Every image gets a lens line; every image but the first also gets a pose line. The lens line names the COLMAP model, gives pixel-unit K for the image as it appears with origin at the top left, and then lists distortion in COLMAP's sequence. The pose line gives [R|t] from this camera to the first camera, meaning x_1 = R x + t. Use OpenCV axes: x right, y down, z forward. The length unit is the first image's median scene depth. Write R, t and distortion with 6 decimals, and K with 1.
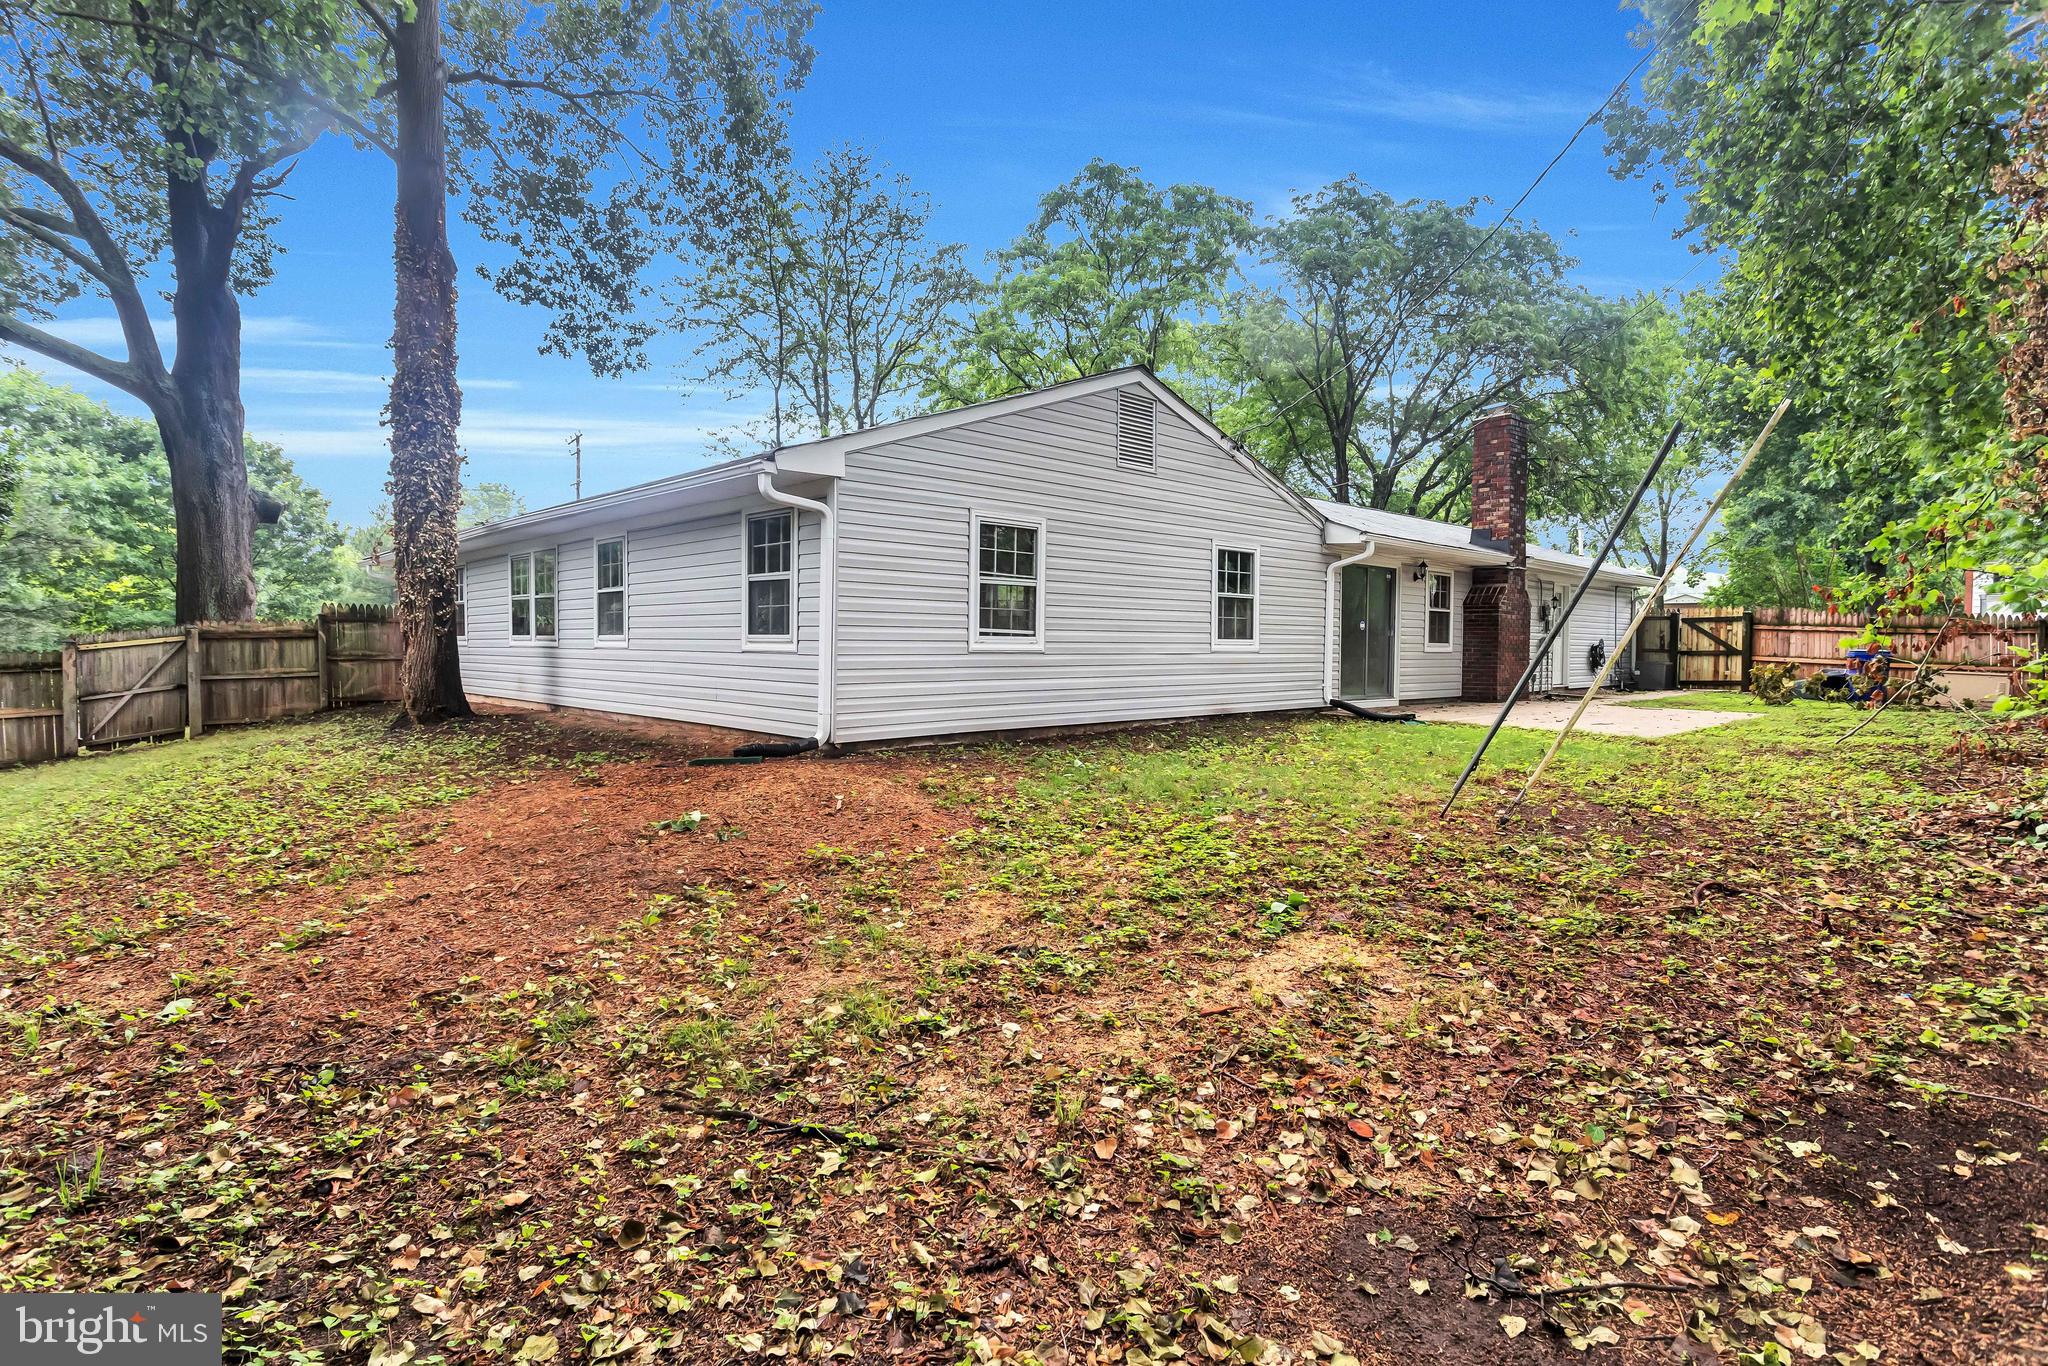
lens RADIAL K [[1011.5, 0, 1003.8], [0, 1011.5, 679.7], [0, 0, 1]] dist [0.001371, 0.000791]
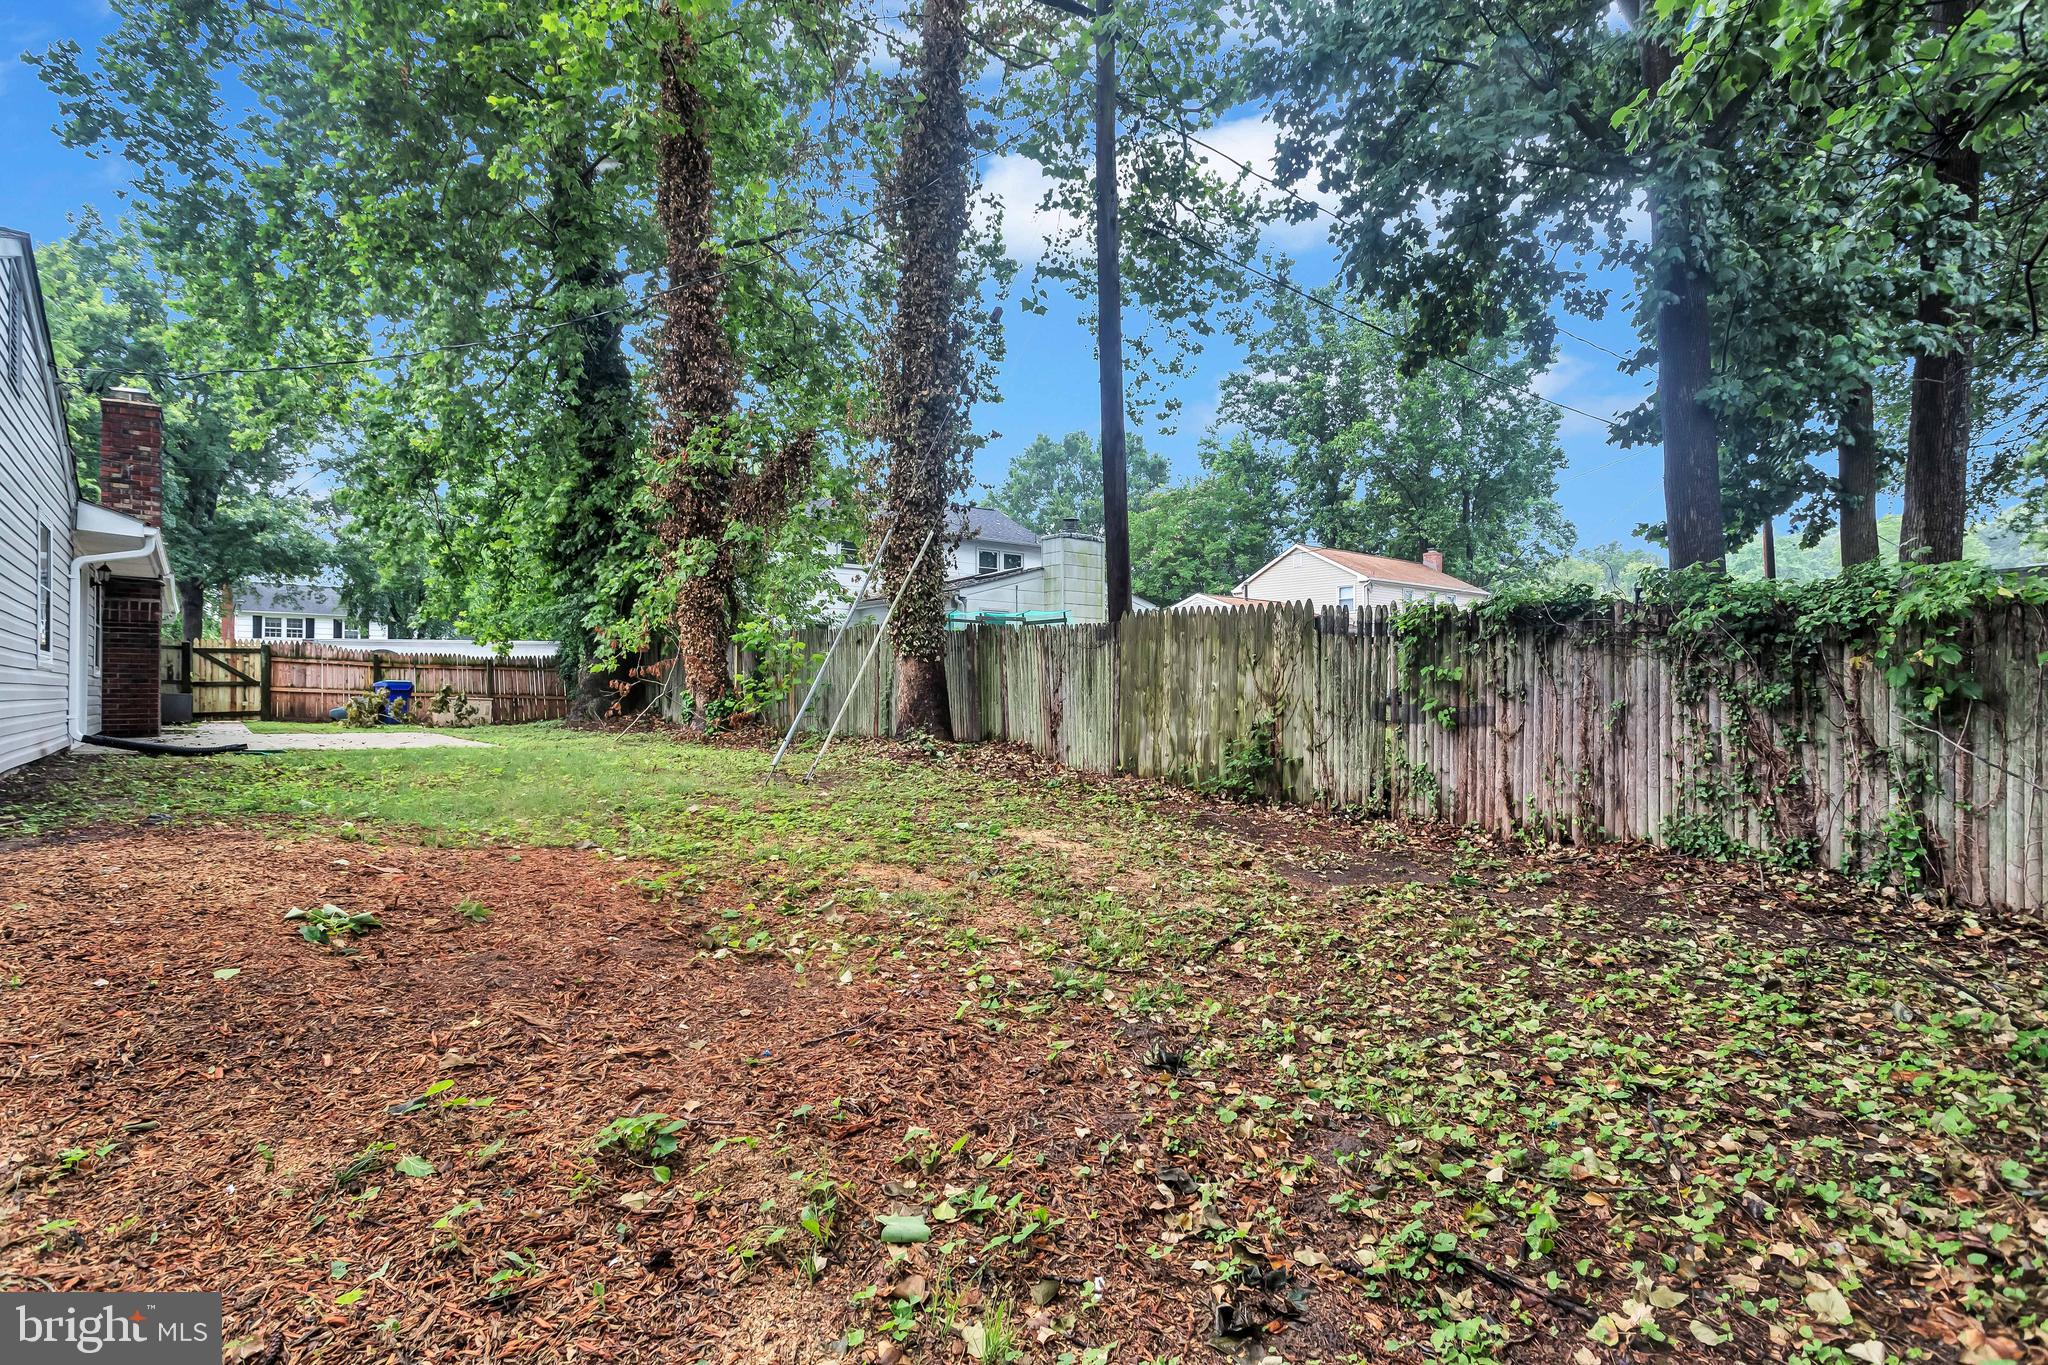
lens RADIAL K [[1018.7, 0, 997.1], [0, 1018.7, 708.5], [0, 0, 1]] dist [-0.001036, 0.000584]
pose [[0.088975, -0.019692, 0.995839, -0.457370], [0.033221, 0.999307, 0.016792, 0.011599], [-0.995480, 0.031589, 0.089568, 0.300115]]
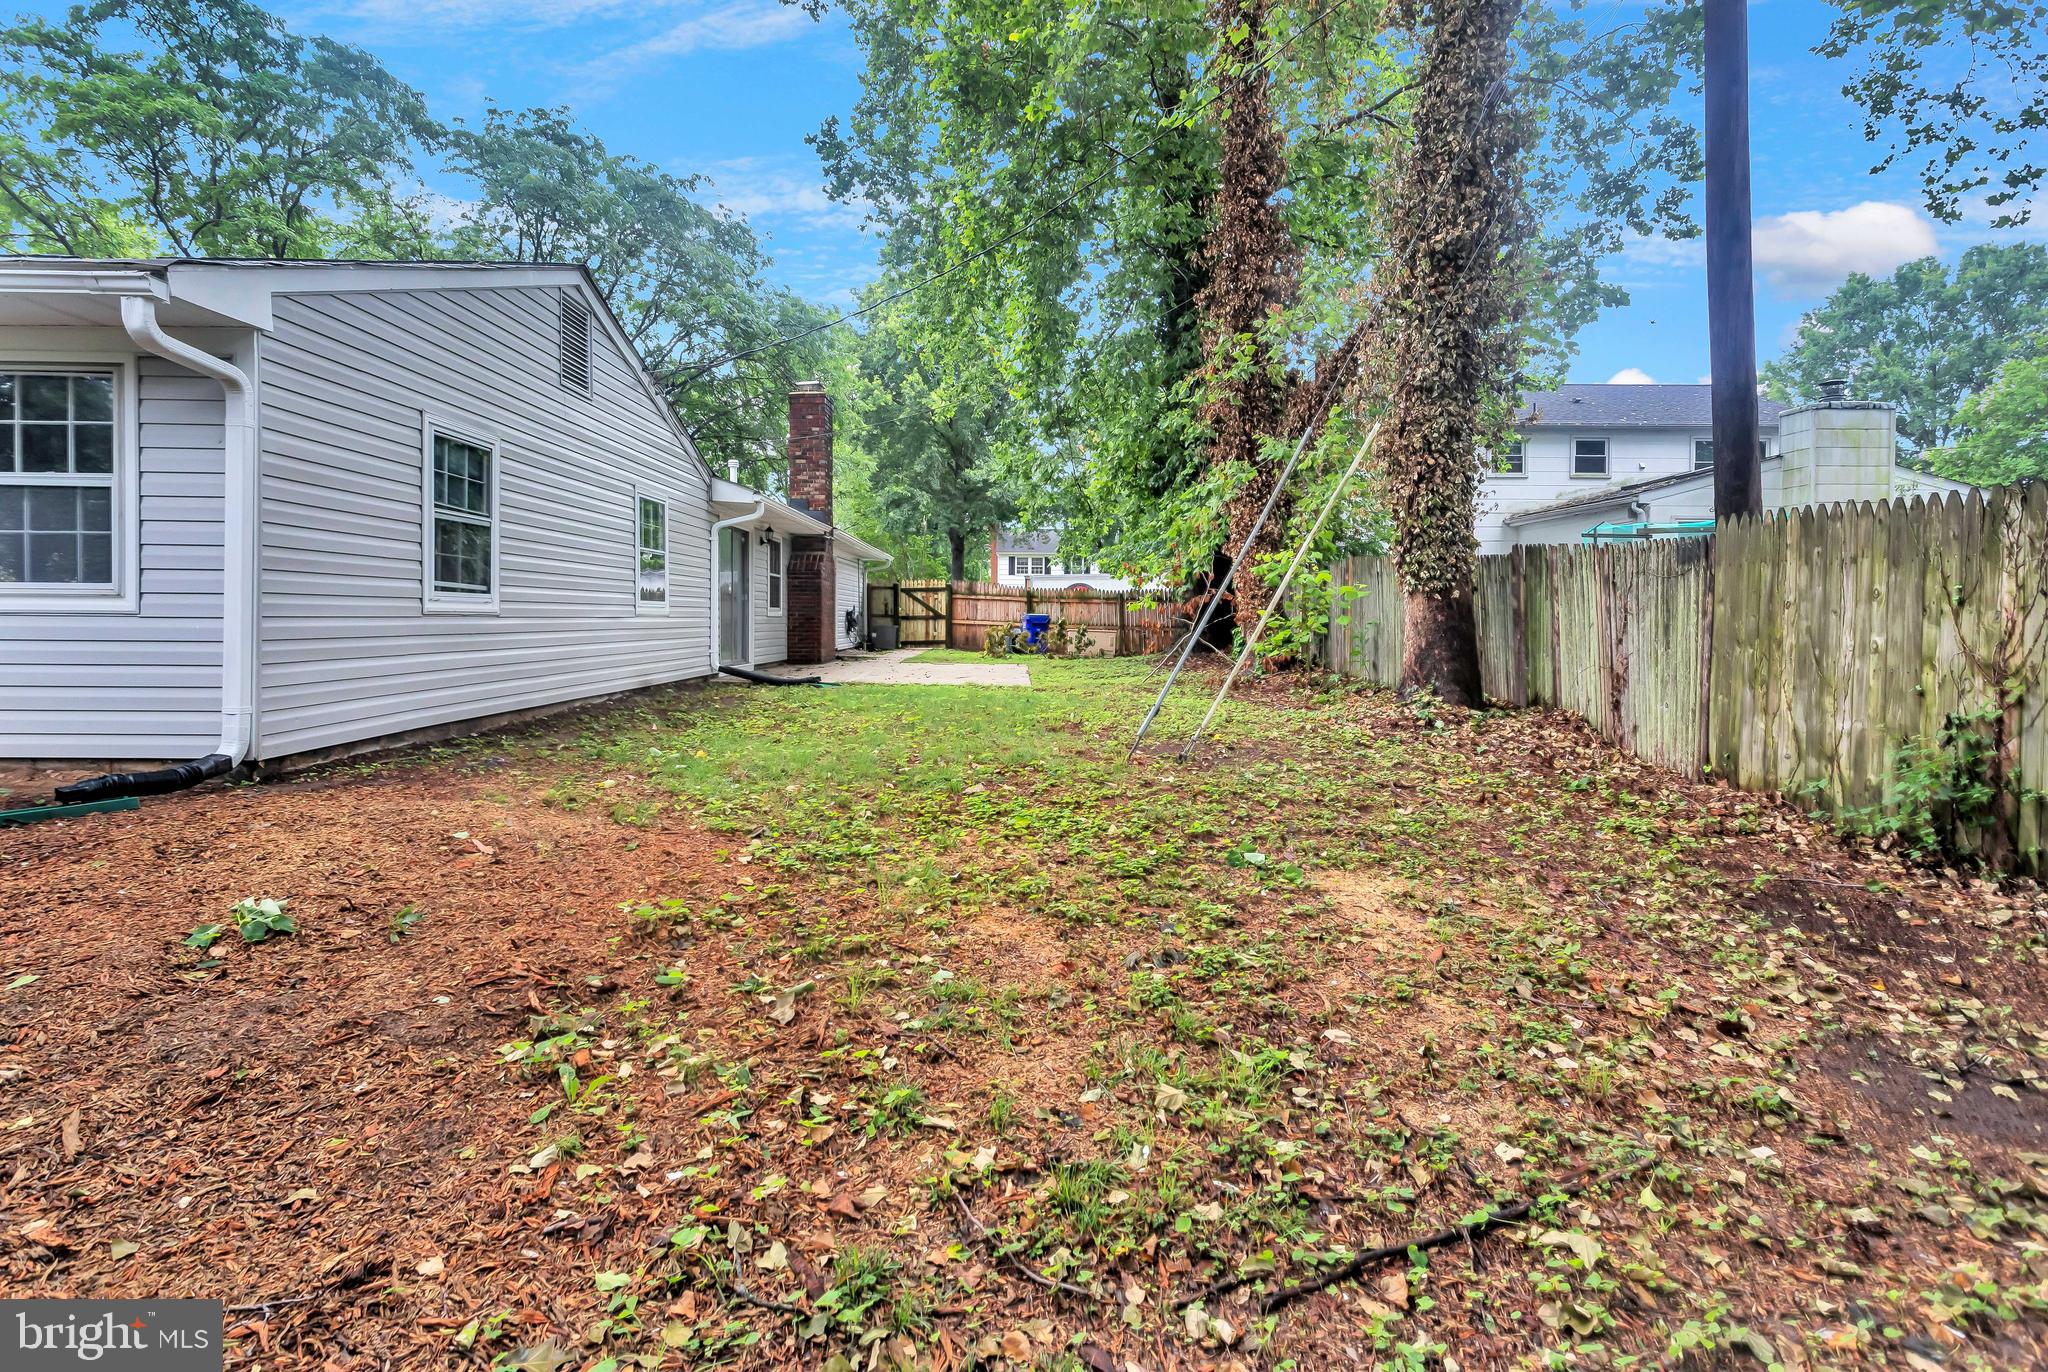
lens RADIAL K [[1025.6, 0, 1022.3], [0, 1025.6, 643.8], [0, 0, 1]] dist [0.003579, 0.000931]
pose [[0.677961, -0.023447, 0.734723, -0.228283], [0.027550, 0.999599, 0.006478, 0.000276], [-0.734581, 0.015850, 0.678336, 0.170958]]
